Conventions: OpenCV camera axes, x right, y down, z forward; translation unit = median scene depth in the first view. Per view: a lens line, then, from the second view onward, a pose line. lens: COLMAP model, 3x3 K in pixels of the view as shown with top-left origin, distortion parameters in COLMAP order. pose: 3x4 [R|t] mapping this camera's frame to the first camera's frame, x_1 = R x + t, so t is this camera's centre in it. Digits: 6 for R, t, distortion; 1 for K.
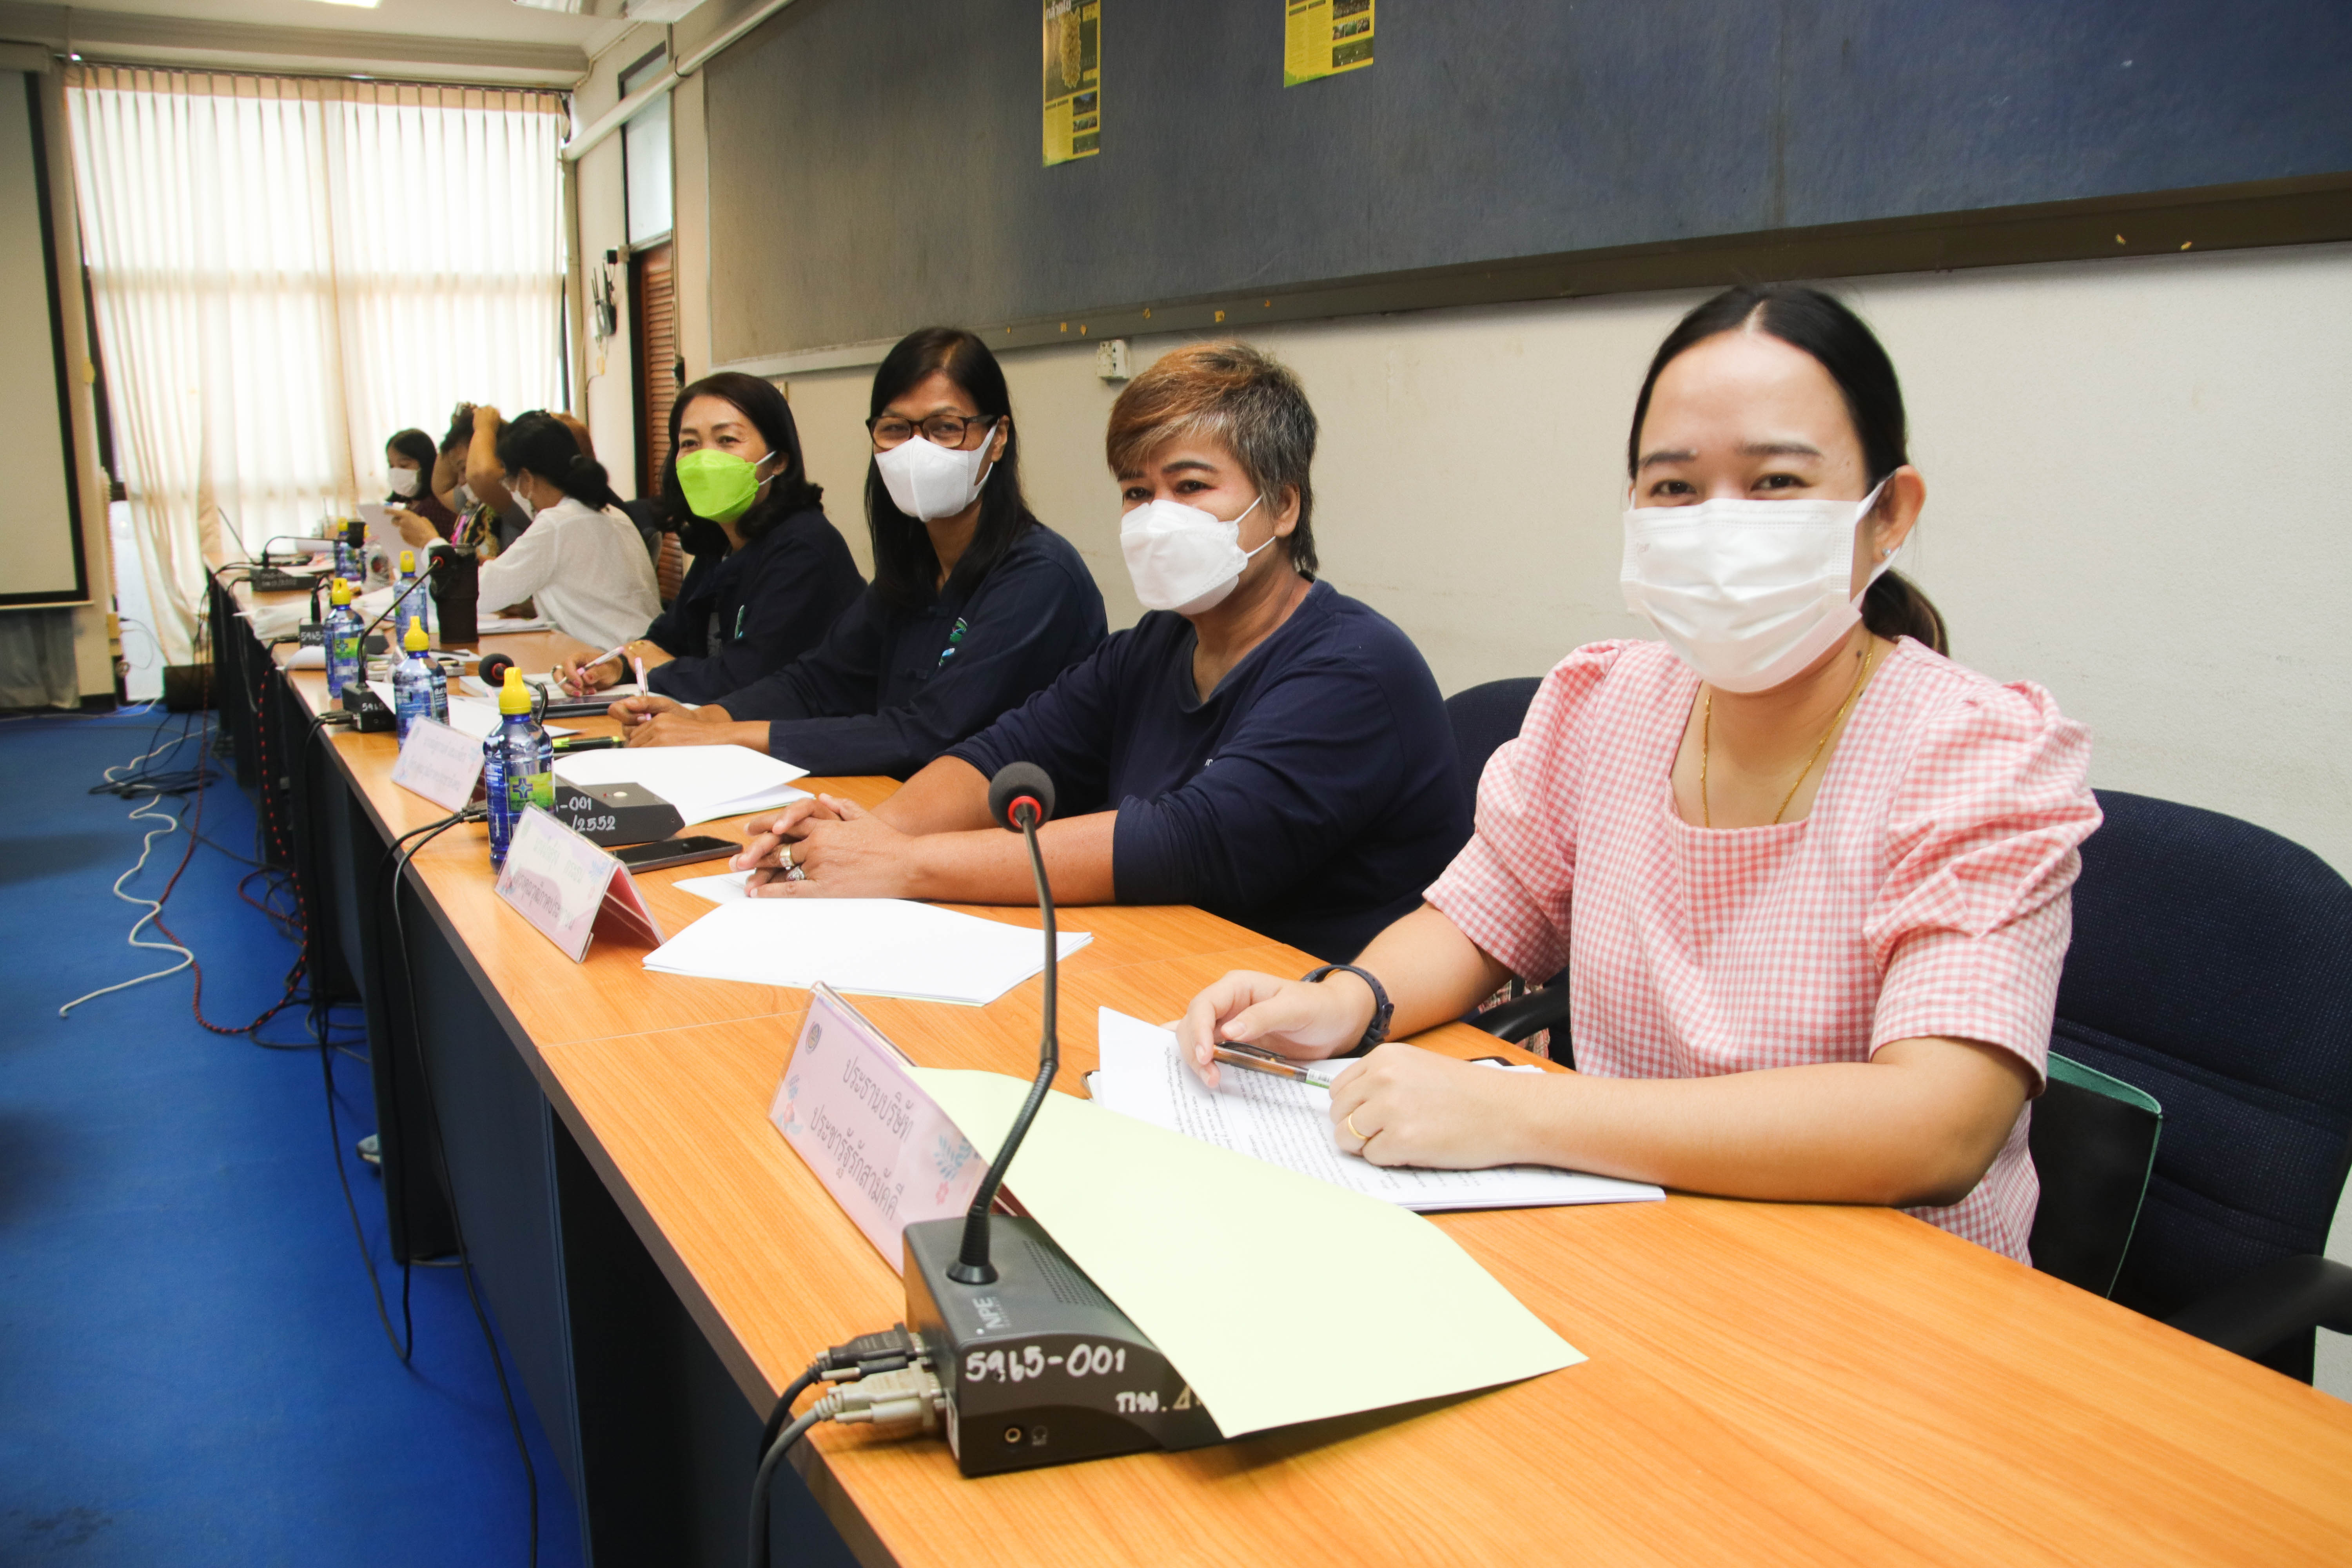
lens RADIAL K [[2007.0, 0, 1189.3], [0, 2007.0, 848.1], [0, 0, 1]] dist [-0.164387, 0.118852]
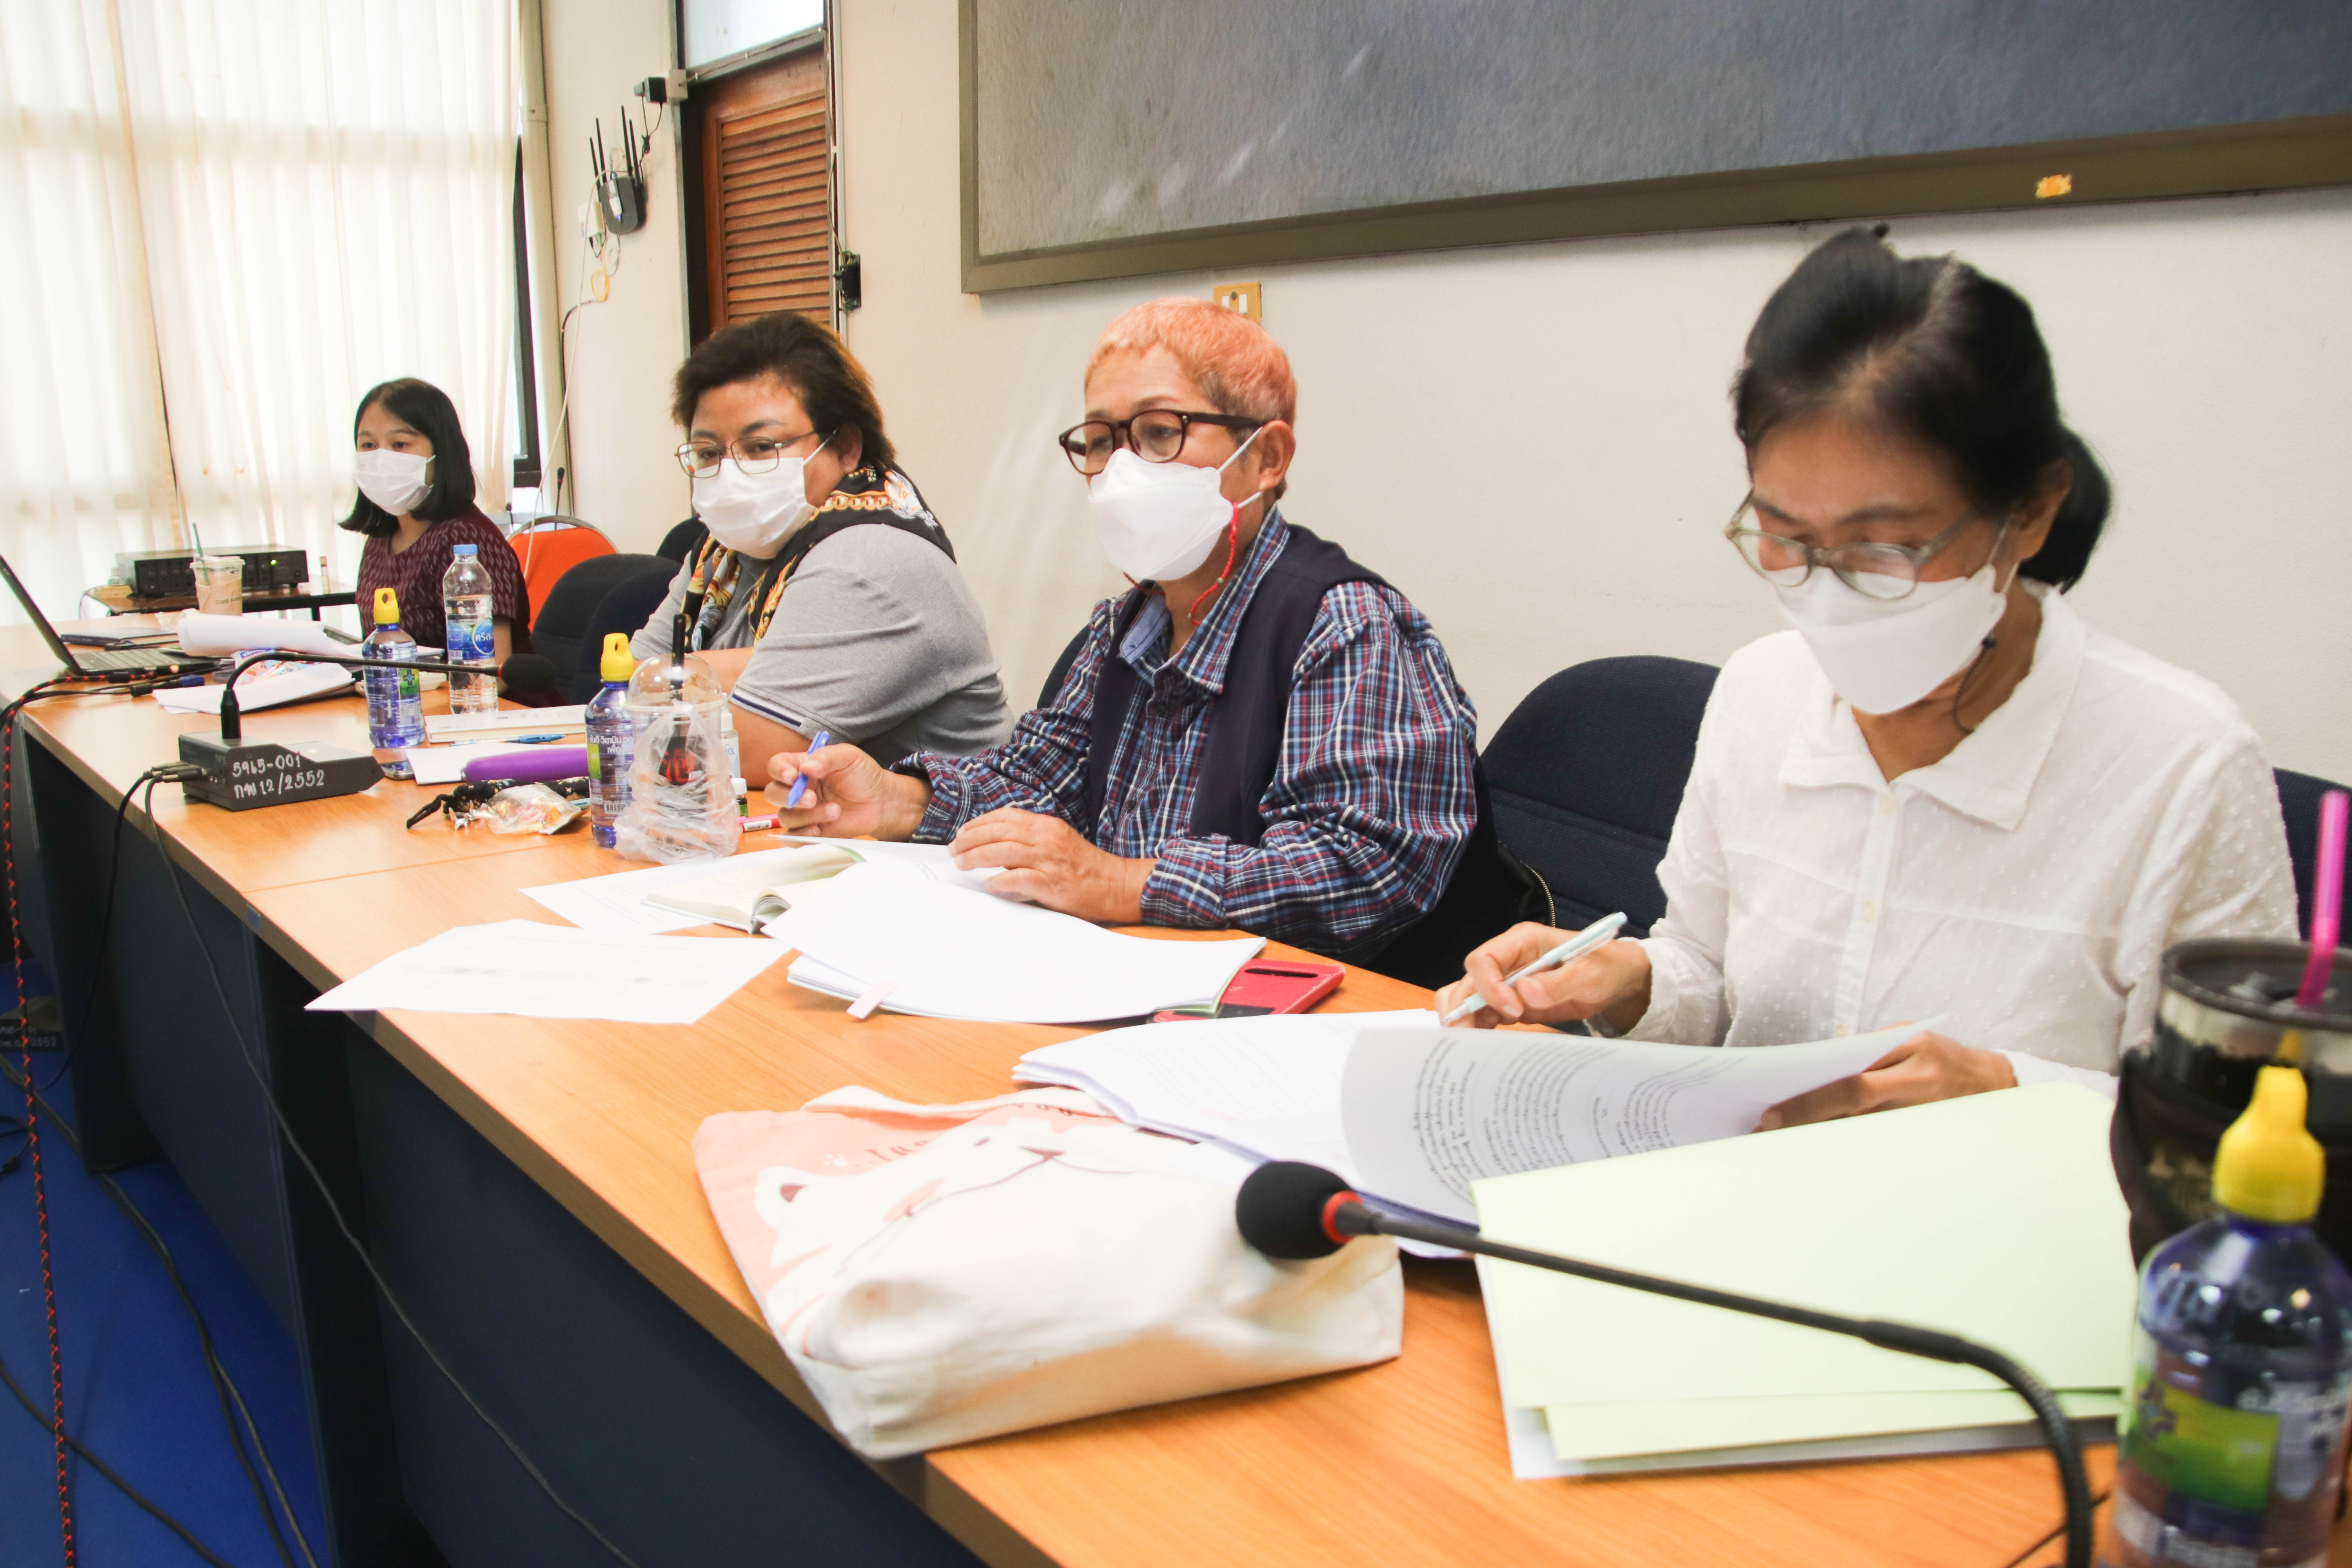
lens RADIAL K [[1997.5, 0, 1212.5], [0, 1997.5, 859.2], [0, 0, 1]] dist [-0.170216, 0.122333]
pose [[0.985250, -0.041462, 0.166023, -0.236354], [0.038276, 0.999017, 0.022348, -0.081949], [-0.166786, -0.015664, 0.985869, 0.406618]]
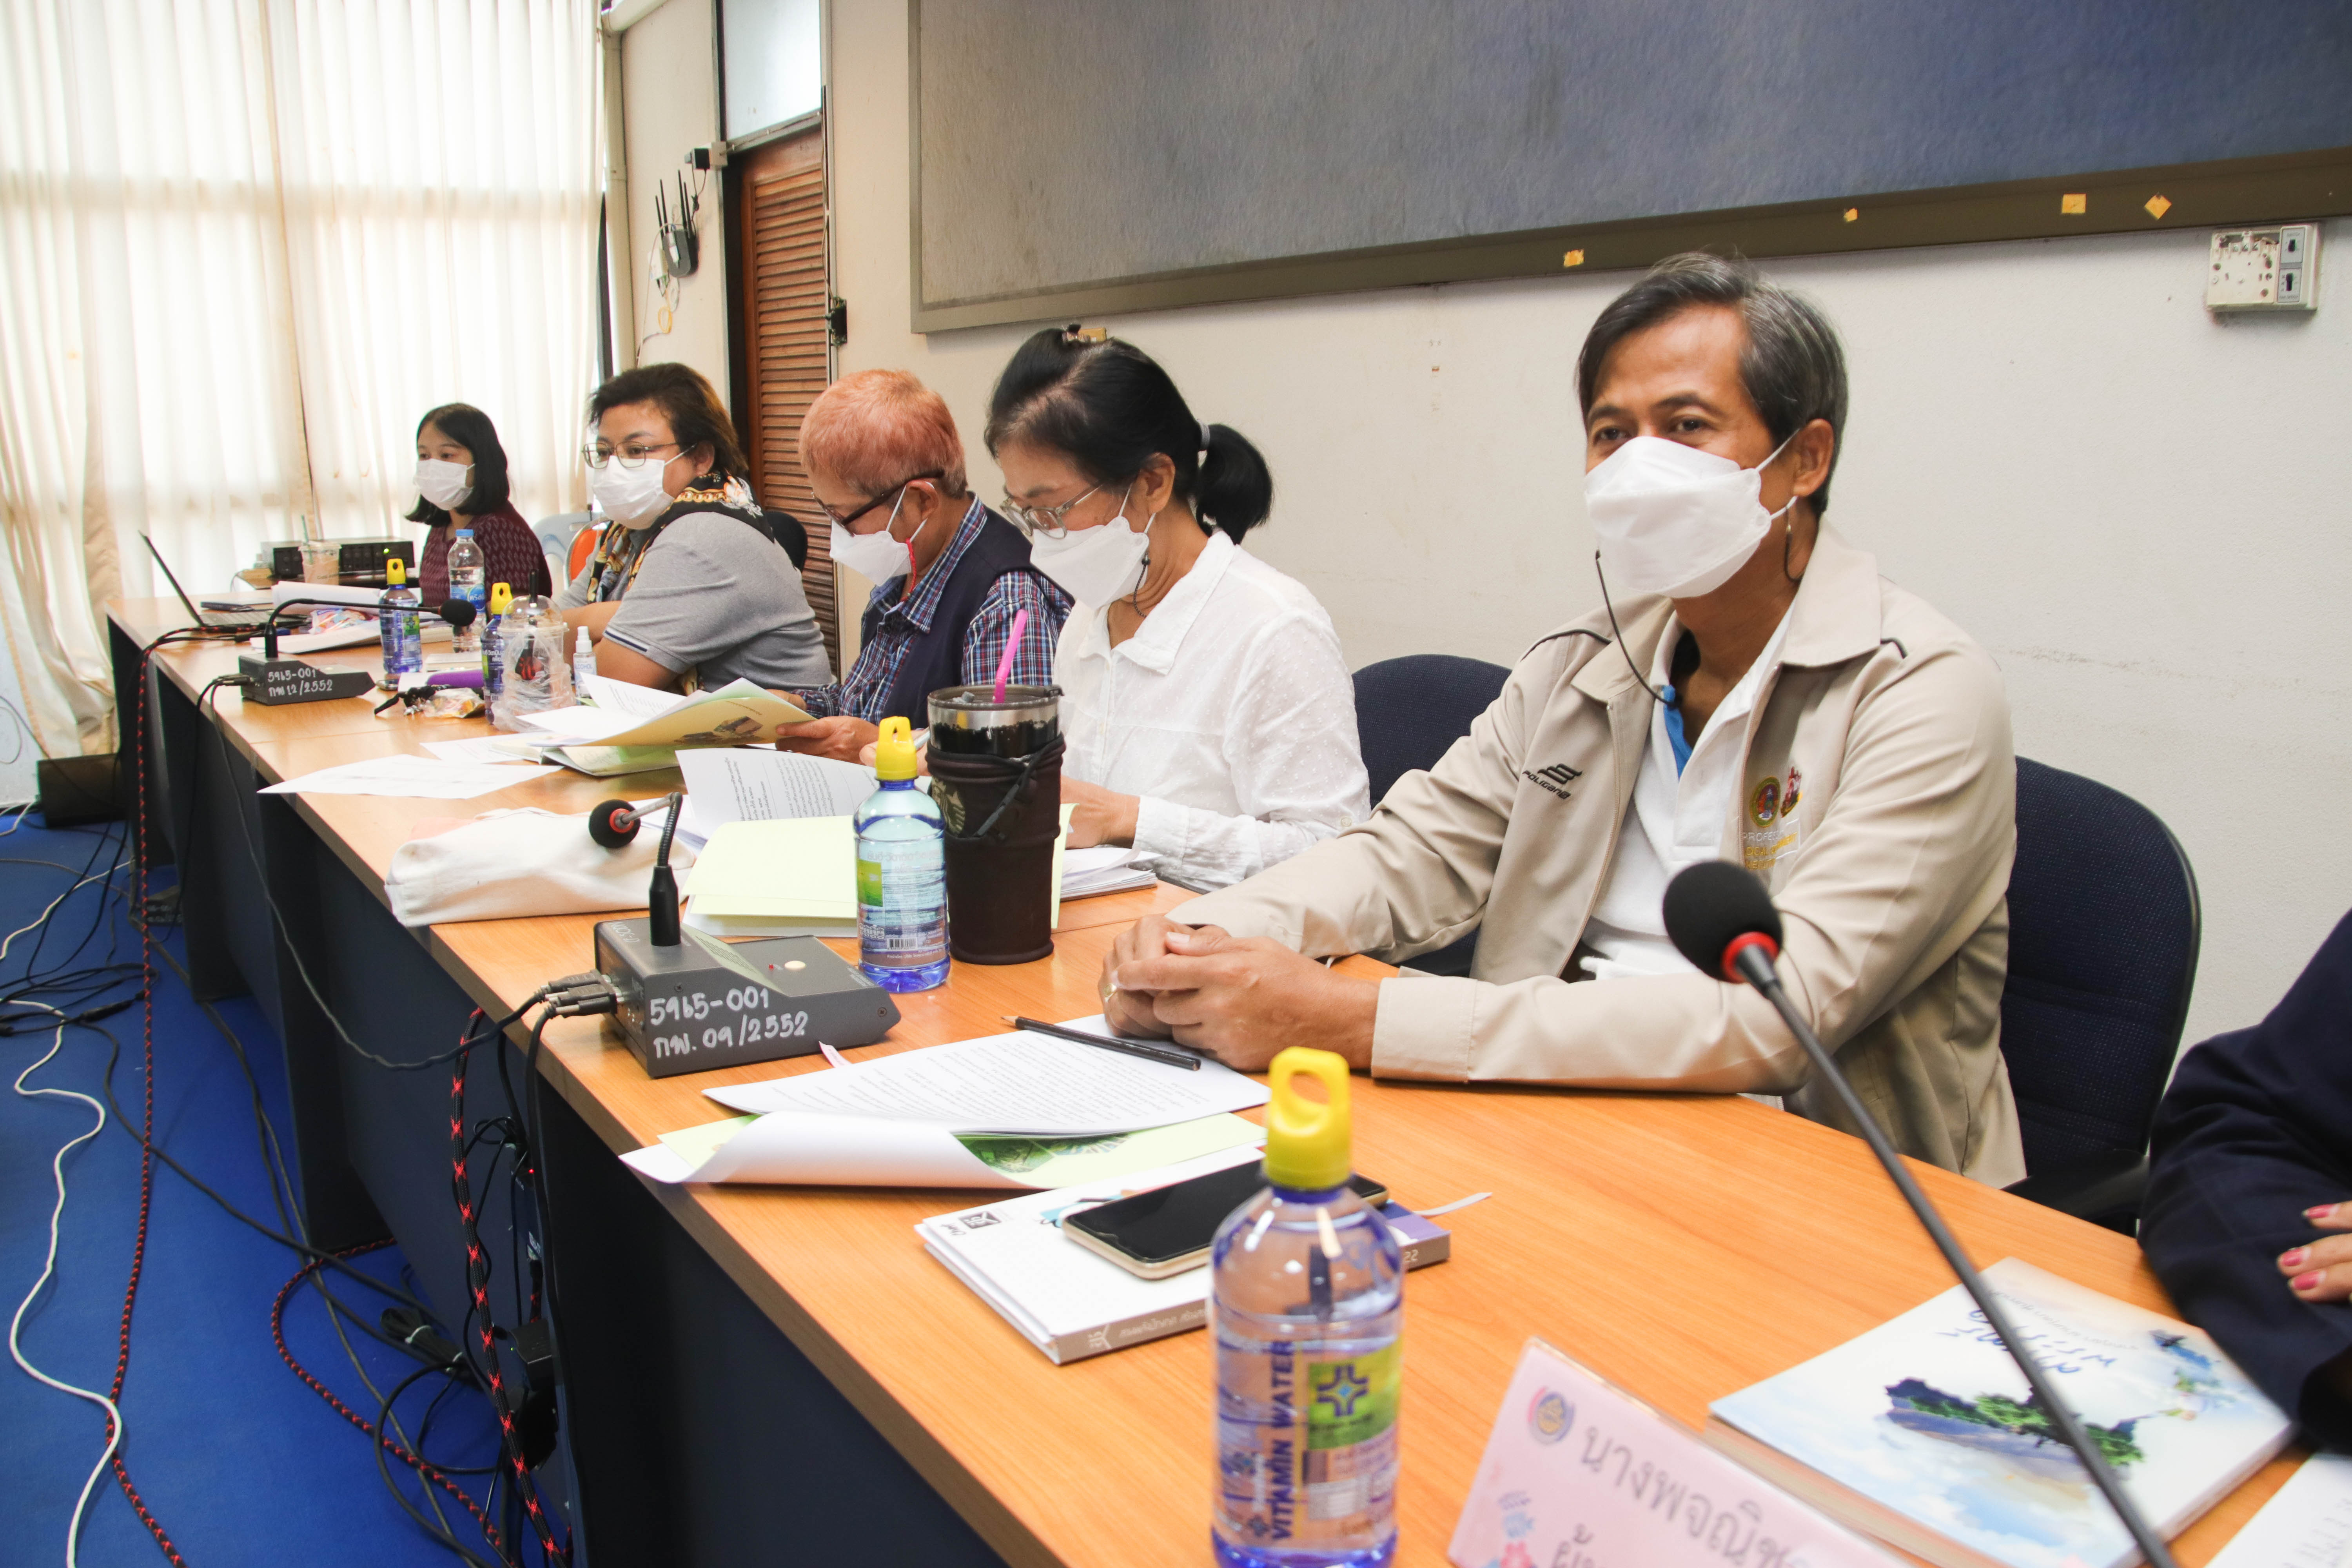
lens RADIAL K [[1997.5, 0, 1212.5], [0, 1997.5, 859.2], [0, 0, 1]] dist [-0.170216, 0.122333]
pose [[0.996598, -0.019287, 0.080123, -0.174366], [0.018284, 0.999745, 0.013224, -0.061013], [-0.080358, -0.011714, 0.996697, 0.299911]]
